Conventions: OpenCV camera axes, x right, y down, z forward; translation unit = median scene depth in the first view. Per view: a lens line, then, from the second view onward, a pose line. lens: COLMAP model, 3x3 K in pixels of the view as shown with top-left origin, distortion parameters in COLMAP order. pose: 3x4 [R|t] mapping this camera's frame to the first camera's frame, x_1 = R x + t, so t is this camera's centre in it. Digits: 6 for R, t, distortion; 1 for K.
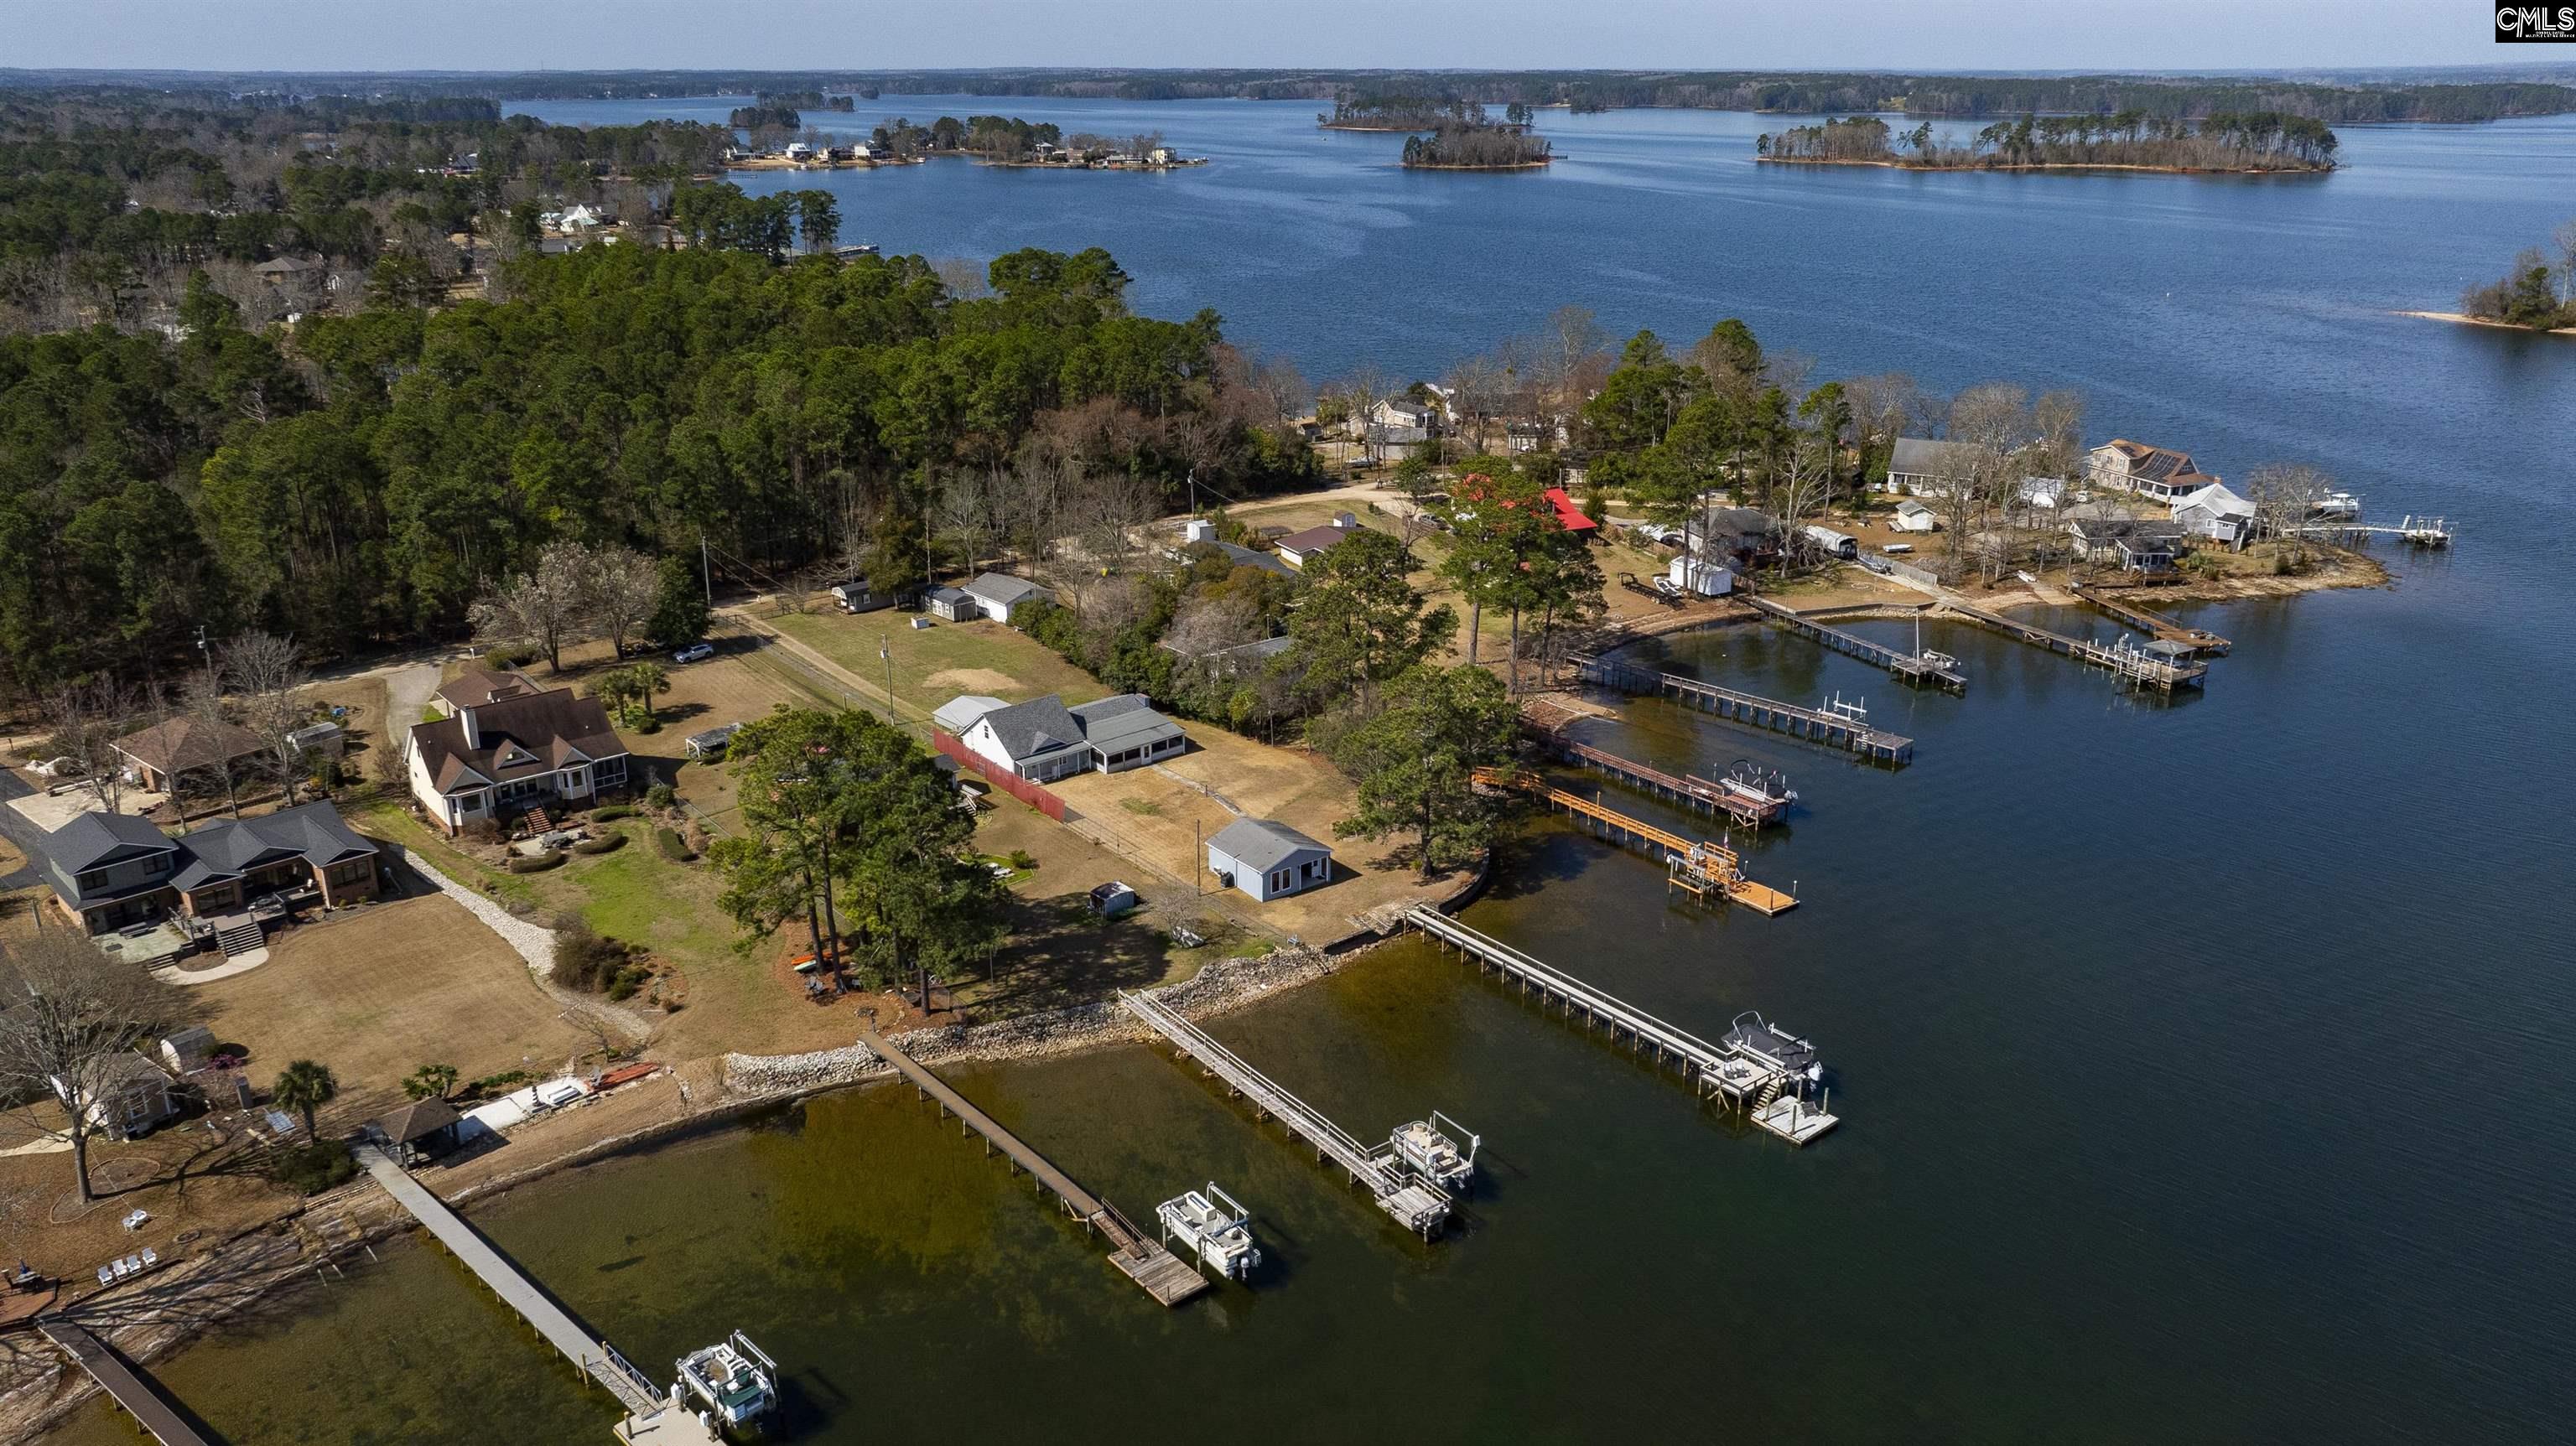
lens RADIAL K [[1916.0, 0, 1288.0], [0, 1916.0, 723.0], [0, 0, 1]] dist [-0.011555, -0.003943]
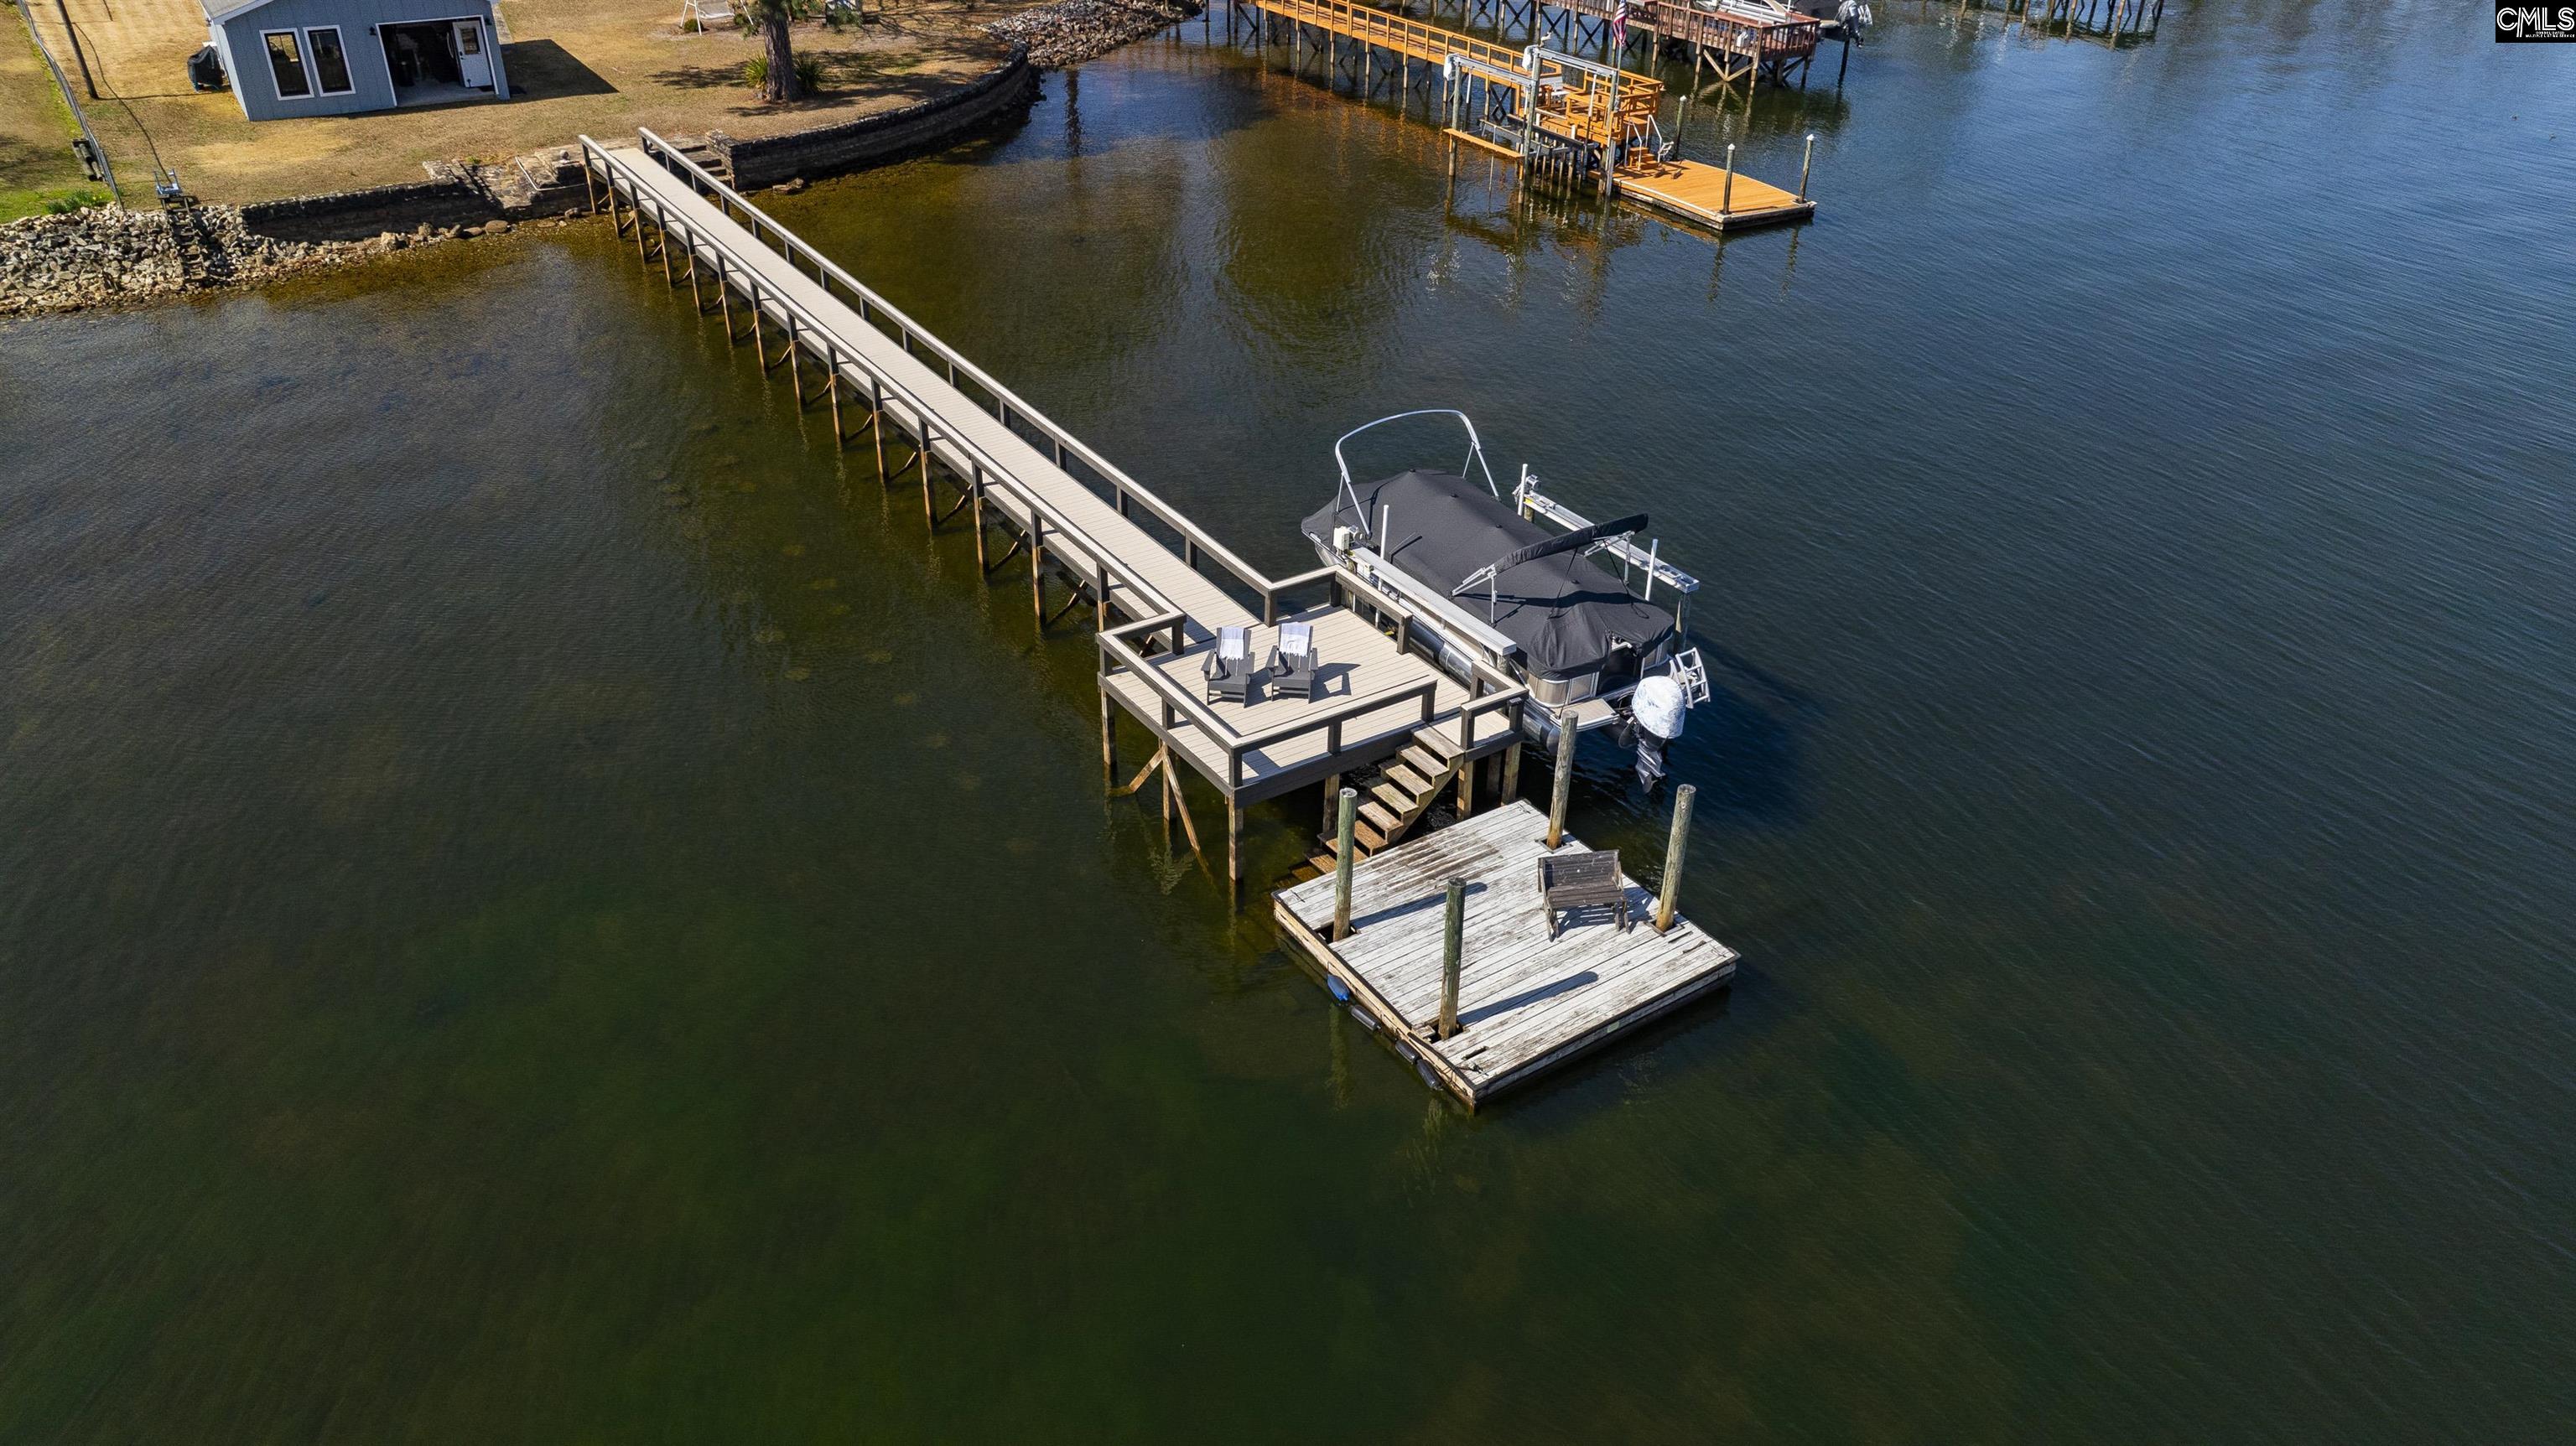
lens RADIAL K [[1811.9, 0, 1288.0], [0, 1811.9, 723.0], [0, 0, 1]] dist [-0.071000, 0.089554]
pose [[0.995006, 0.067102, -0.073893, 0.154414], [-0.049959, 0.975706, 0.213310, 0.090732], [0.086412, -0.208553, 0.974186, 0.501407]]
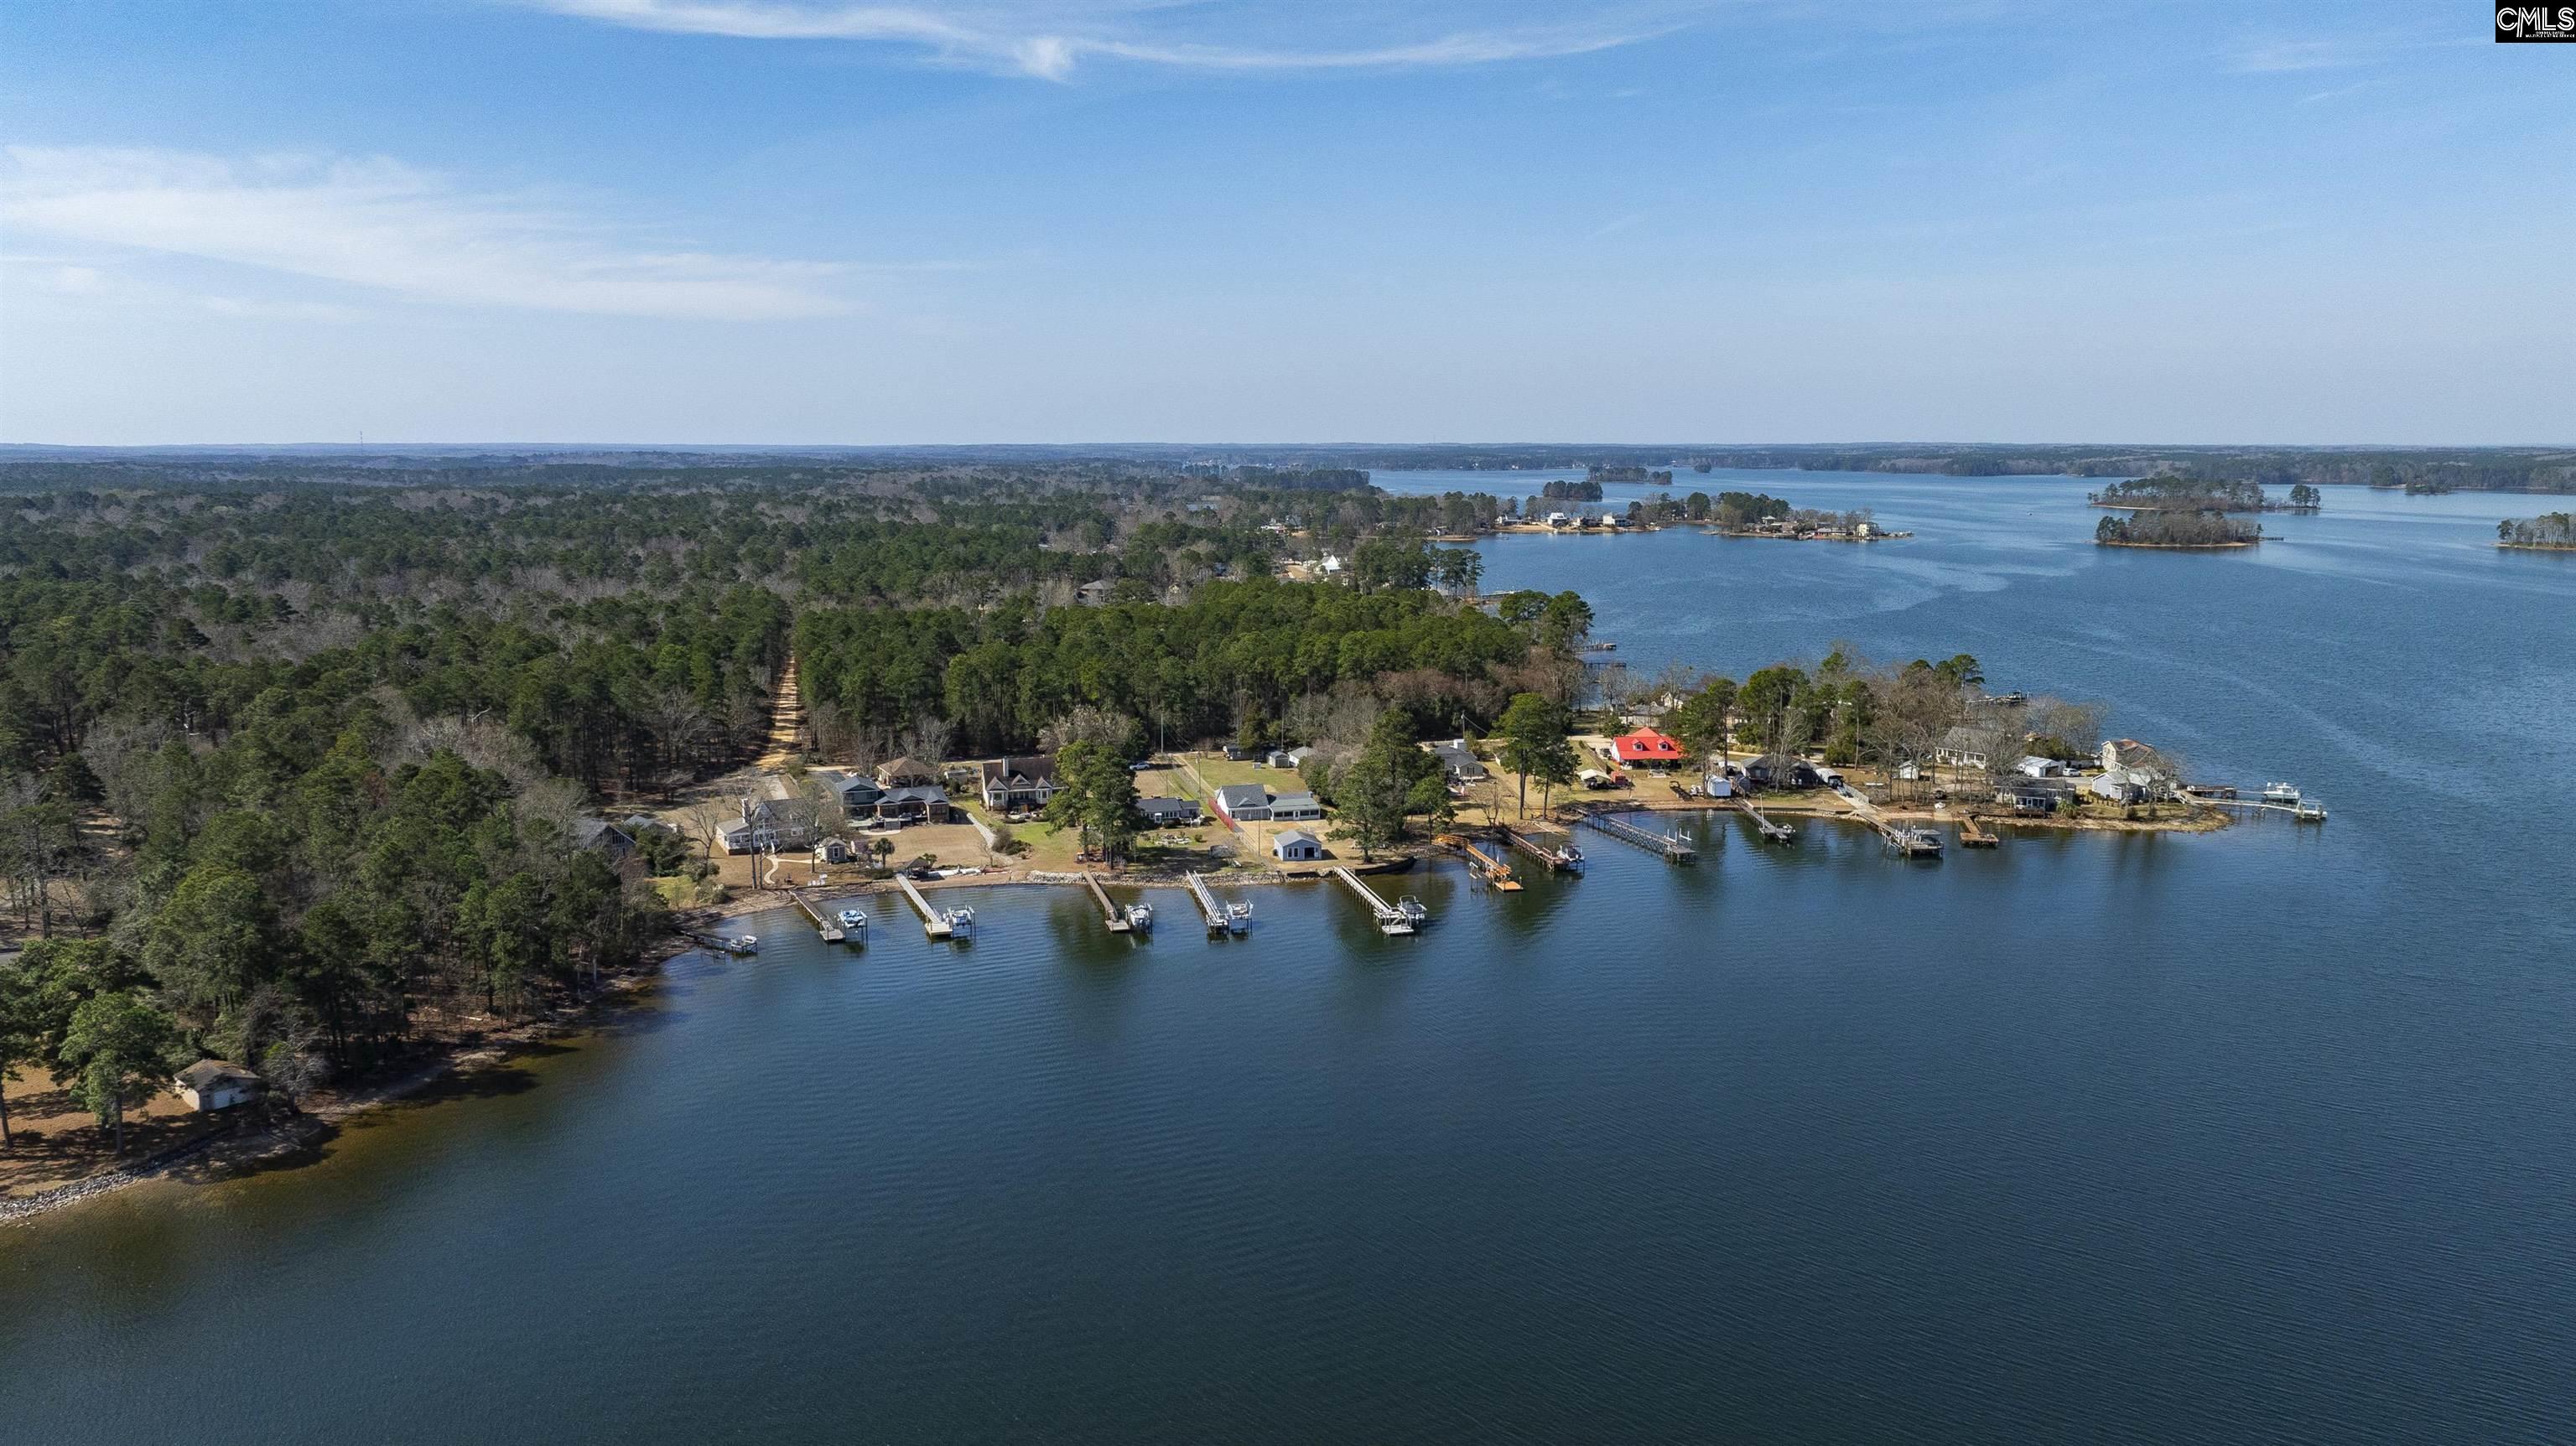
lens RADIAL K [[1916.0, 0, 1288.0], [0, 1916.0, 723.0], [0, 0, 1]] dist [-0.011555, -0.003943]
pose [[0.903326, 0.063009, -0.424303, 0.681470], [-0.139351, 0.978609, -0.151348, 0.201597], [0.405690, 0.195844, 0.892783, -0.739391]]
